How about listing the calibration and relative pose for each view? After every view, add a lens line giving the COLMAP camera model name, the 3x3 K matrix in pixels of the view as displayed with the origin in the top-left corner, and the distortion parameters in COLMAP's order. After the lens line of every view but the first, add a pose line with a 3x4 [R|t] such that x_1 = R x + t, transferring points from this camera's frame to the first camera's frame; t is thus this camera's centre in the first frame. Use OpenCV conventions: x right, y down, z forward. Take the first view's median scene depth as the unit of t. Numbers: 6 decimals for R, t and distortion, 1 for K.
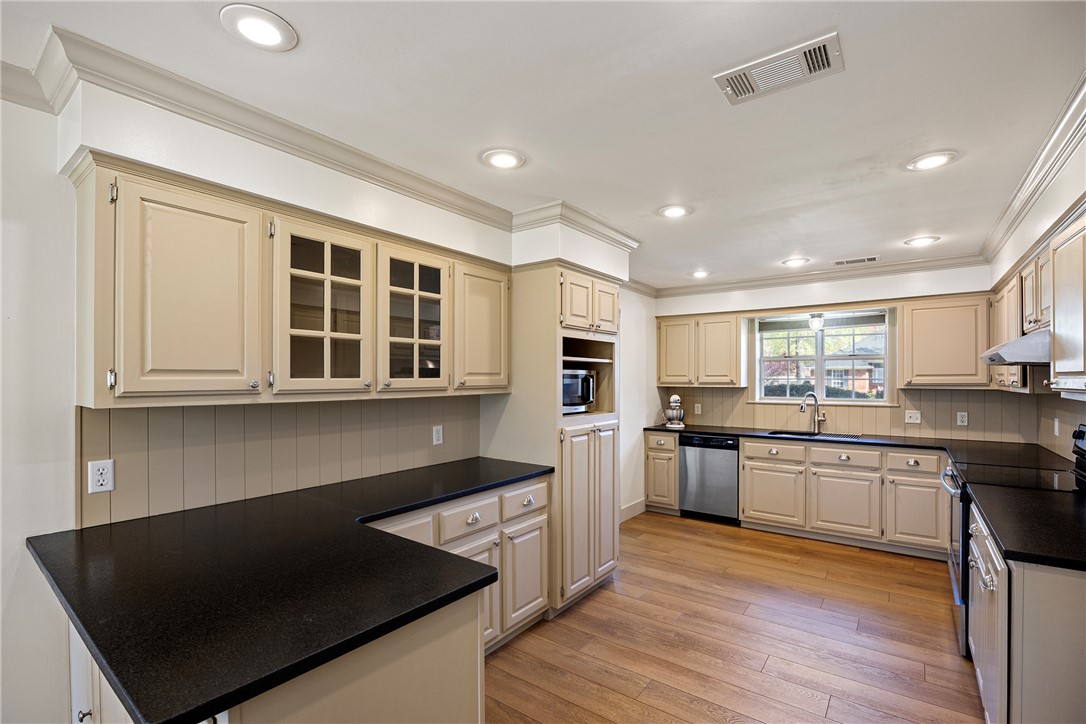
lens RADIAL K [[479.9, 0, 560.4], [0, 479.9, 380.2], [0, 0, 1]] dist [-0.015202, -0.000371]
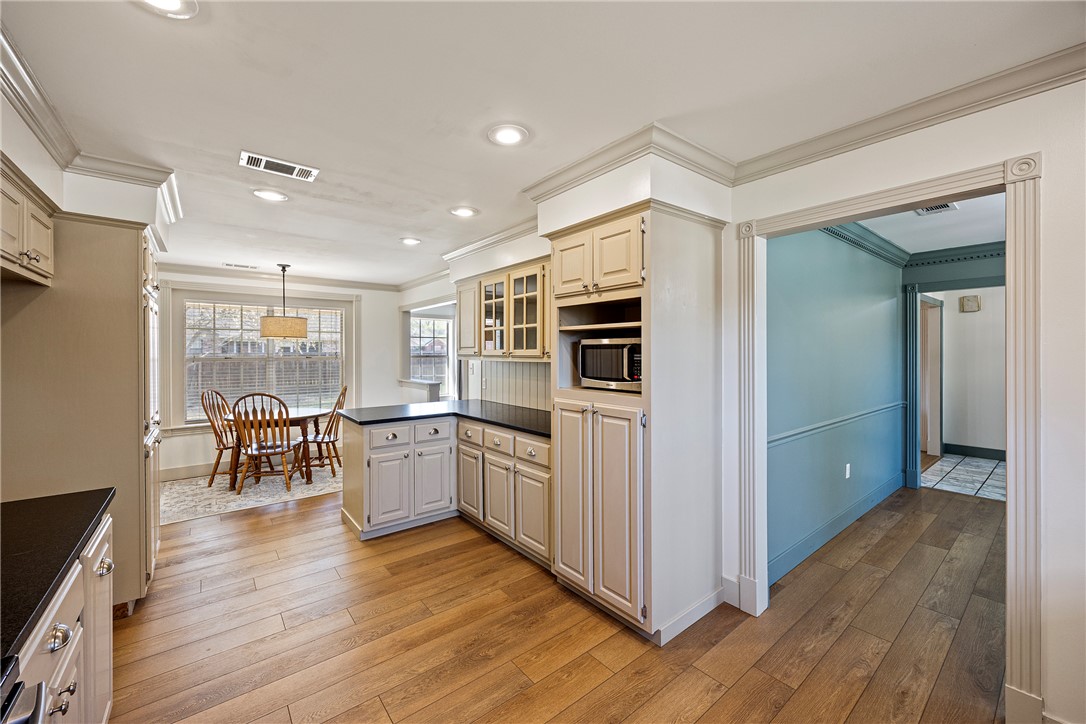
lens RADIAL K [[428.0, 0, 544.2], [0, 428.0, 353.0], [0, 0, 1]] dist [-0.001026, -0.000160]
pose [[-0.265935, 0.004468, -0.963980, 0.817577], [0.000064, 0.999989, 0.004617, 0.000305], [0.963991, 0.001166, -0.265933, 1.131405]]
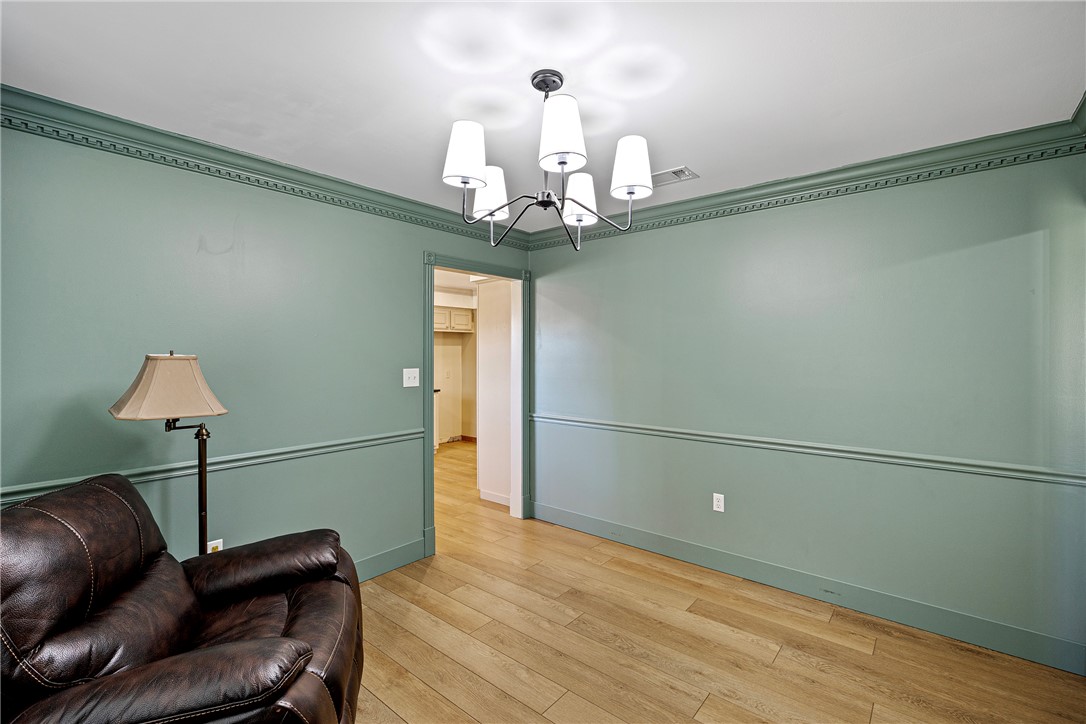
lens RADIAL K [[474.4, 0, 552.7], [0, 474.4, 359.2], [0, 0, 1]] dist [-0.011299, 0.000285]
pose [[-0.998128, 0.001400, 0.061136, -0.202684], [0.002247, 0.999902, 0.013786, 0.001008], [-0.061110, 0.013898, -0.998034, 2.626363]]
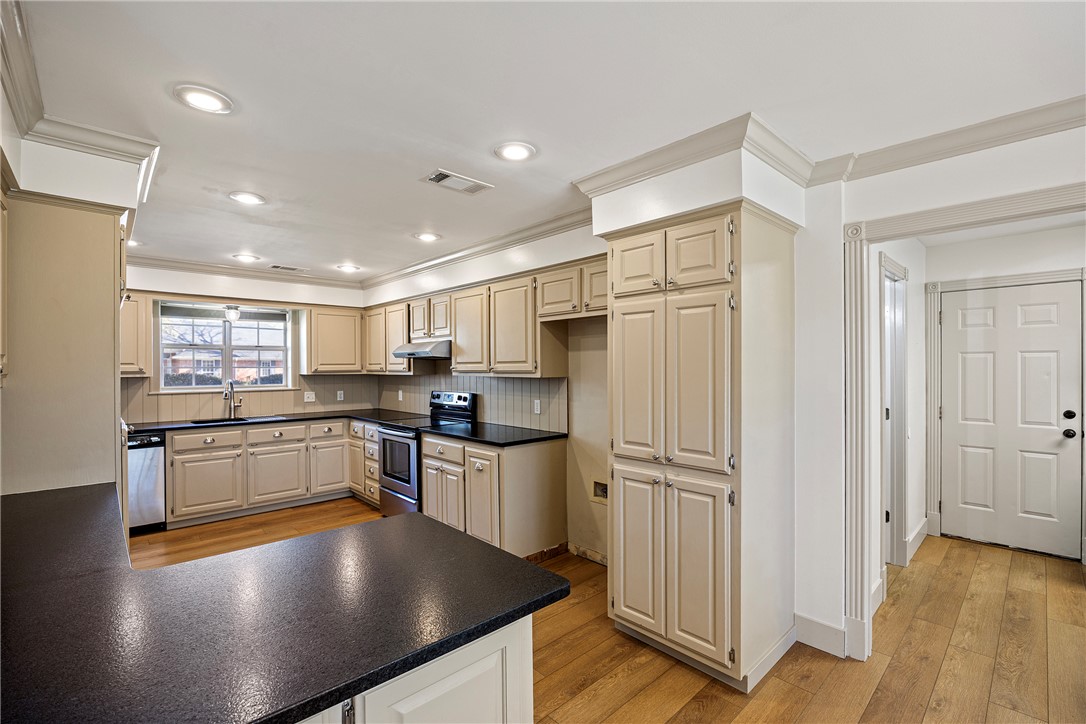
lens RADIAL K [[477.9, 0, 548.7], [0, 477.9, 368.2], [0, 0, 1]] dist [-0.011602, 0.000090]
pose [[0.184426, -0.001097, 0.982846, -0.568368], [0.006273, 0.999980, -0.000061, 0.005433], [-0.982826, 0.006177, 0.184429, 0.181157]]
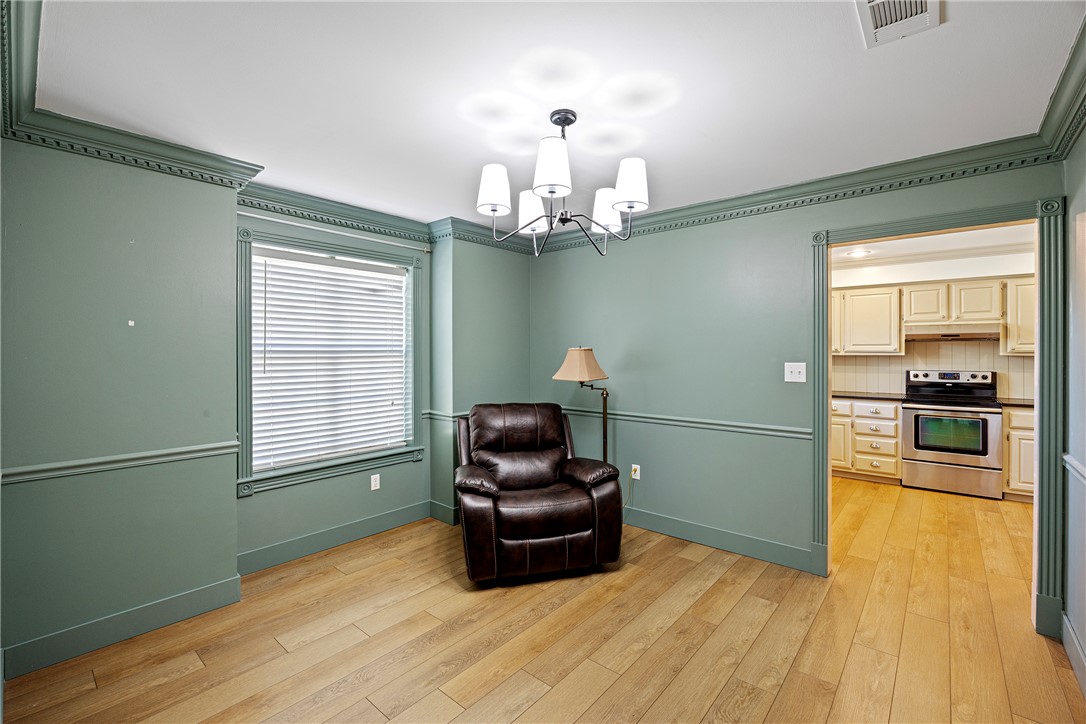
lens RADIAL K [[474.4, 0, 552.7], [0, 474.4, 359.2], [0, 0, 1]] dist [-0.011299, 0.000285]
pose [[0.070079, -0.012900, 0.997458, -0.836344], [0.004342, 0.999911, 0.012626, 0.013135], [-0.997532, 0.003446, 0.070129, 2.039588]]
